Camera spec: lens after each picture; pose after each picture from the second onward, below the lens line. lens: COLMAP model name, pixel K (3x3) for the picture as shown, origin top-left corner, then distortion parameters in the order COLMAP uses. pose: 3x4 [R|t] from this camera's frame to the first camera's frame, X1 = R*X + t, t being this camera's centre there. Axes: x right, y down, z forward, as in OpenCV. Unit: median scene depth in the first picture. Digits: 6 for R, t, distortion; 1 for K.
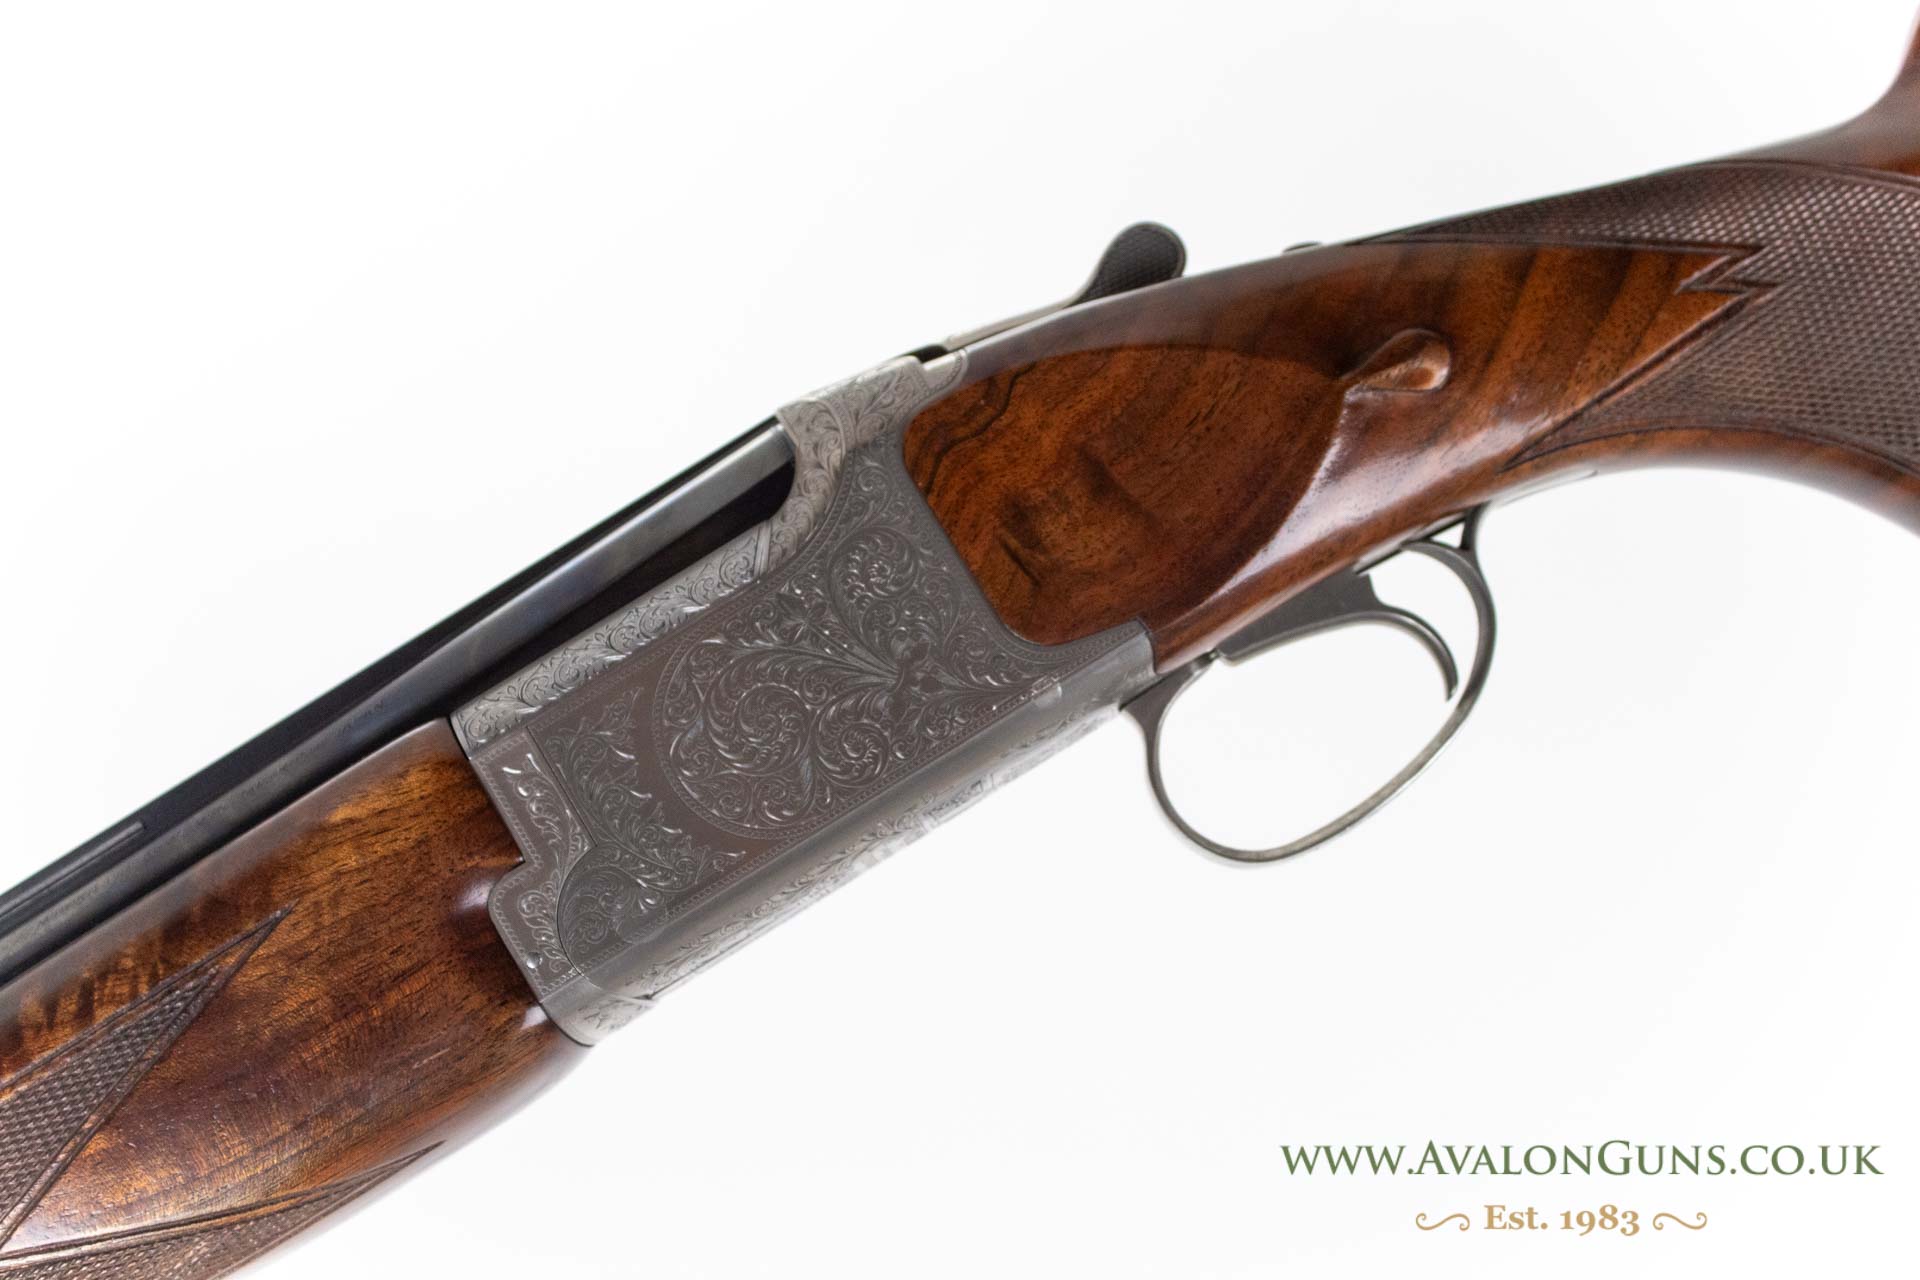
lens RADIAL K [[2888.8, 0, 970.3], [0, 2888.8, 635.3], [0, 0, 1]] dist [0.009040, 0.000000]
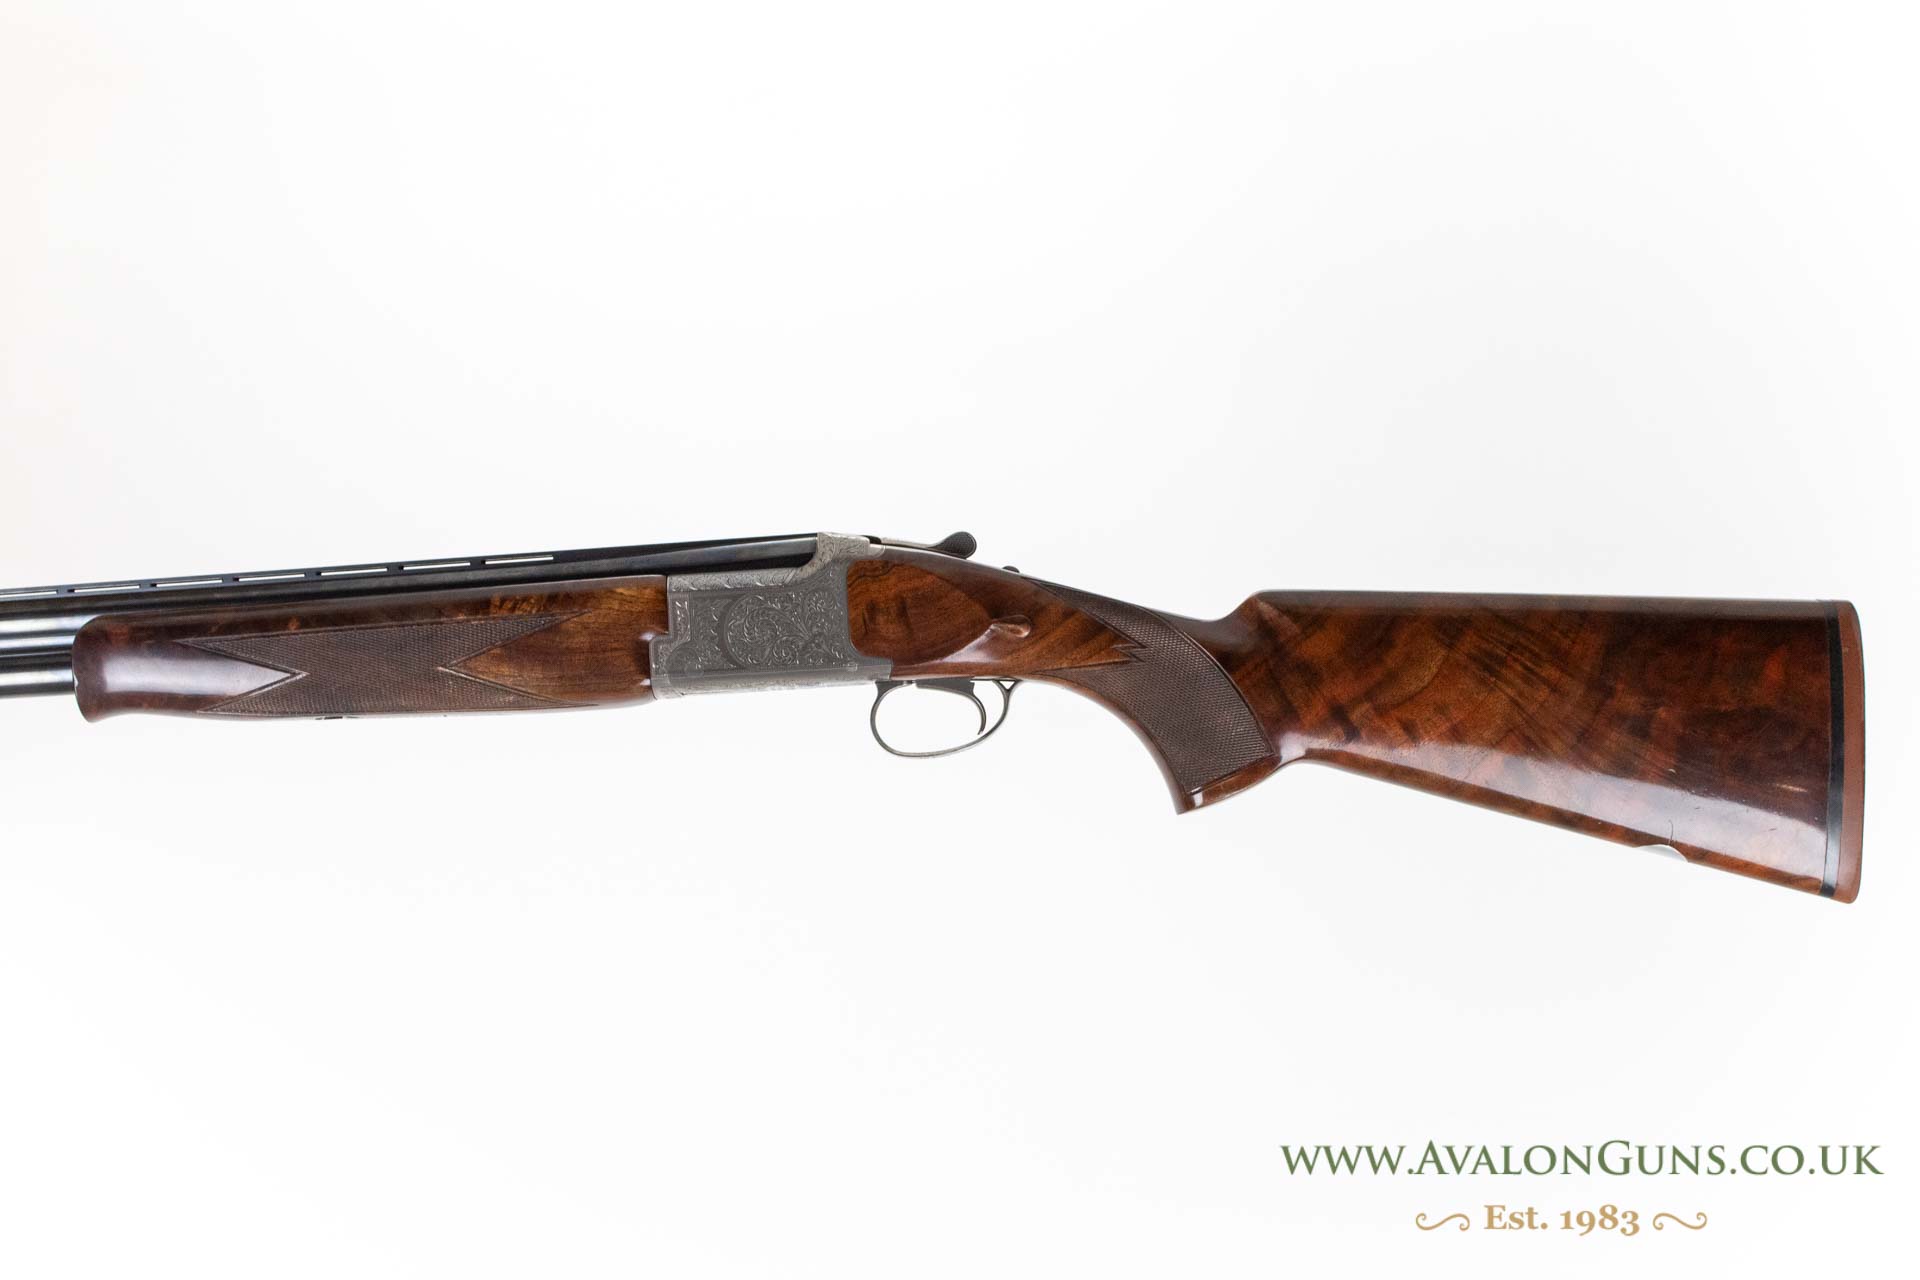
lens RADIAL K [[2888.8, 0, 953.5], [0, 2888.8, 642.6], [0, 0, 1]] dist [0.009040, 0.000000]
pose [[0.882139, 0.470854, -0.011309, 0.137242], [-0.469055, 0.880436, 0.069431, -0.251233], [0.042649, -0.055943, 0.997523, -1.894287]]
